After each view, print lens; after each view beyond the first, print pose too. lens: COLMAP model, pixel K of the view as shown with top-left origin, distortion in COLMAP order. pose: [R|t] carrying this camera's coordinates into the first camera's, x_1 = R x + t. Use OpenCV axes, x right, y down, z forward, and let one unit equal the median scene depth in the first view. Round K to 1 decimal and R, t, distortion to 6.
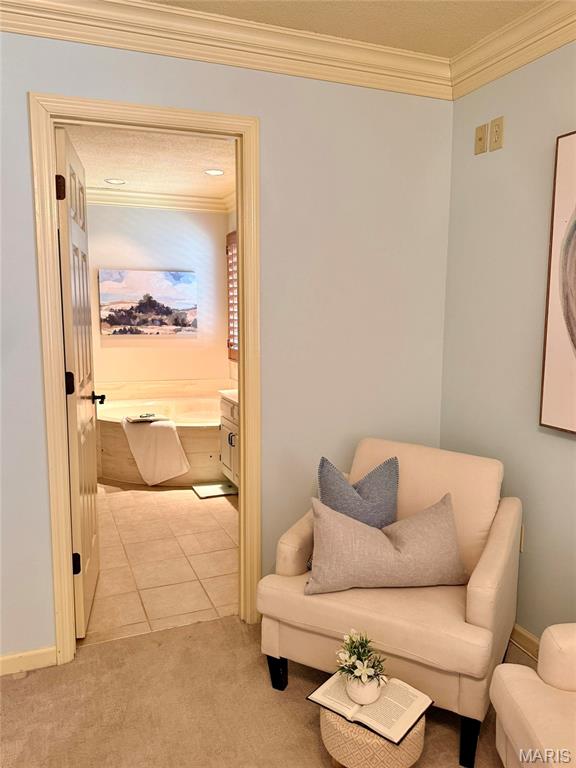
lens RADIAL K [[587.3, 0, 285.6], [0, 587.3, 384.2], [0, 0, 1]] dist [0.000060, -0.000003]
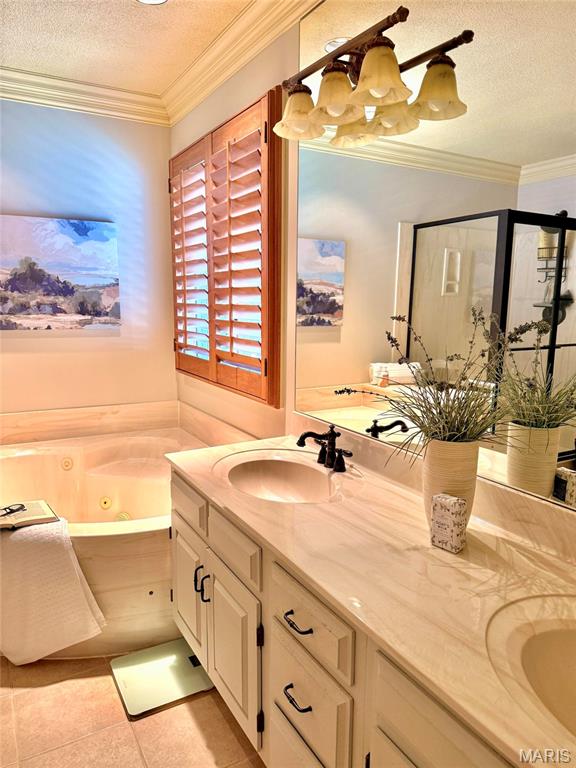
lens RADIAL K [[537.2, 0, 290.2], [0, 537.2, 385.8], [0, 0, 1]] dist [-0.005722, -0.001030]
pose [[0.990299, -0.016809, 0.137933, -0.058580], [0.011648, 0.999205, 0.038134, -0.047684], [-0.138465, -0.036158, 0.989707, 0.451154]]
